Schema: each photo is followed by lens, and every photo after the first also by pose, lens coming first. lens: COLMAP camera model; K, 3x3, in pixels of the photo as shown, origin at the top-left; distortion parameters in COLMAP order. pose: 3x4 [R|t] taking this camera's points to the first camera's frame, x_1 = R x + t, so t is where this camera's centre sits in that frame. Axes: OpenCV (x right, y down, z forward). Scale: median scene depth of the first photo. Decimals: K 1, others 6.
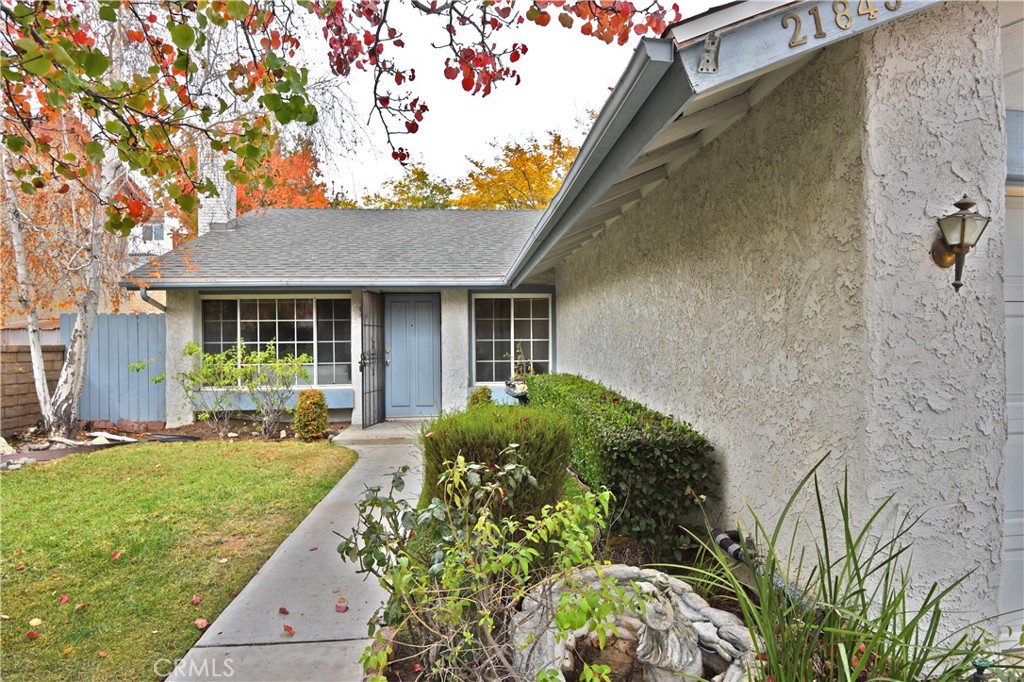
lens RADIAL K [[547.9, 0, 491.7], [0, 547.9, 336.8], [0, 0, 1]] dist [-0.013714, -0.002609]
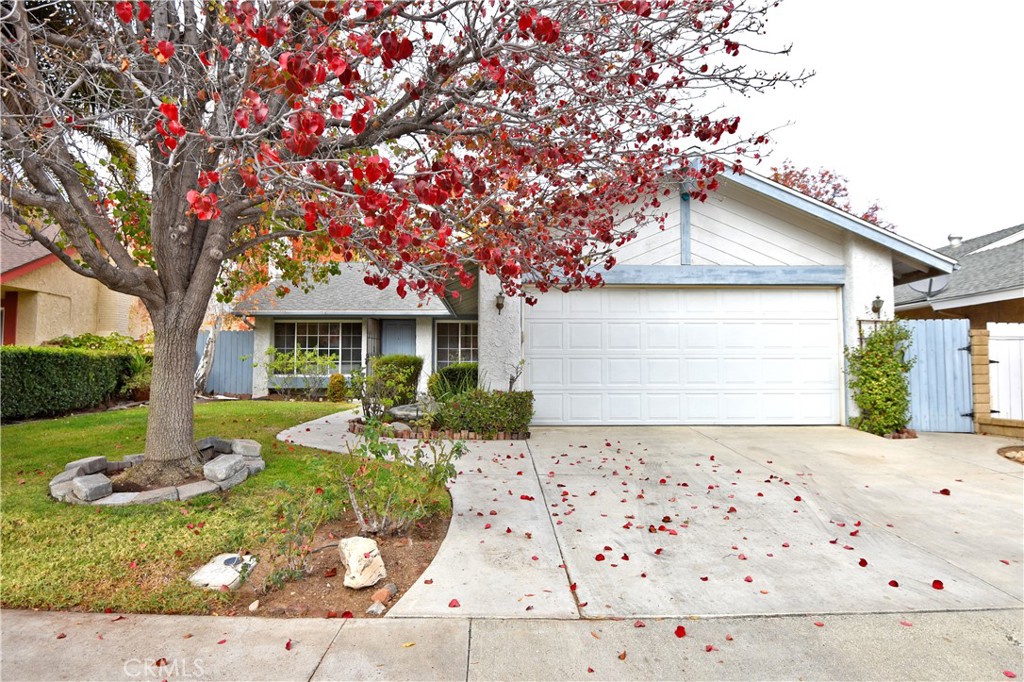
lens RADIAL K [[582.9, 0, 508.8], [0, 582.9, 337.7], [0, 0, 1]] dist [-0.013252, -0.012135]
pose [[0.999398, 0.006408, -0.034099, 0.260526], [-0.008385, 0.998272, -0.058167, 0.078887], [0.033667, 0.058418, 0.997724, -0.785246]]
